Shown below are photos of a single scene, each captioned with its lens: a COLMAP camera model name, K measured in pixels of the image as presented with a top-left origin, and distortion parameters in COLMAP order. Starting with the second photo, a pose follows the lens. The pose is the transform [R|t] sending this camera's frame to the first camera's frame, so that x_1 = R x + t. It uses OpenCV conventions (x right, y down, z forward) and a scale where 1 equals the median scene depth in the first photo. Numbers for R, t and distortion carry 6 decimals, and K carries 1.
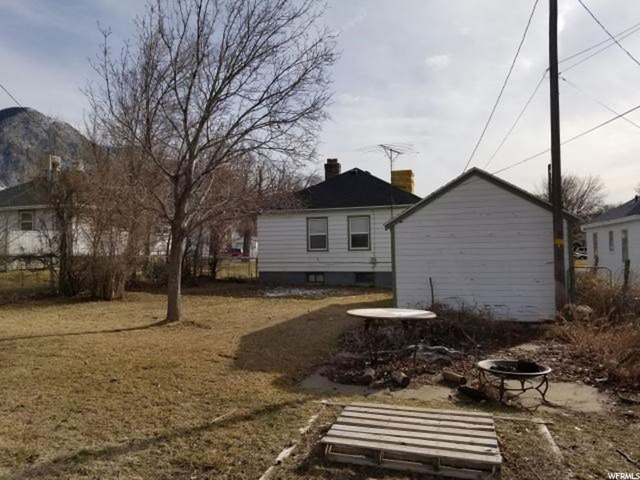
lens RADIAL K [[492.9, 0, 320.5], [0, 492.9, 239.2], [0, 0, 1]] dist [0.059117, 0.001798]
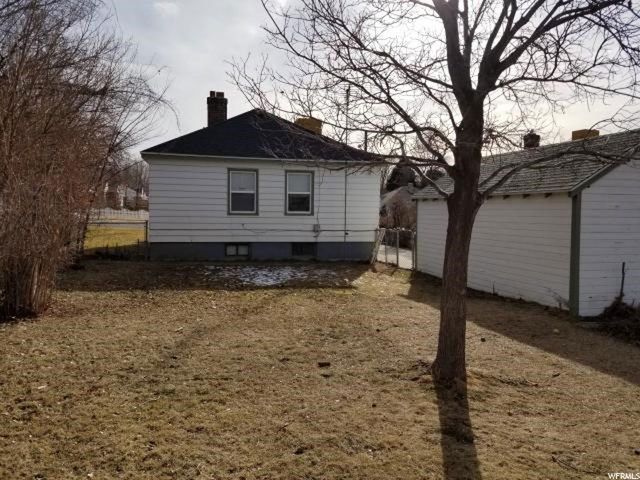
lens RADIAL K [[492.9, 0, 319.8], [0, 492.9, 240.6], [0, 0, 1]] dist [0.059117, 0.001798]
pose [[0.850548, -0.006927, 0.525851, -0.304215], [-0.039275, 0.996284, 0.076649, 0.001532], [-0.524428, -0.085847, 0.847116, 0.306752]]
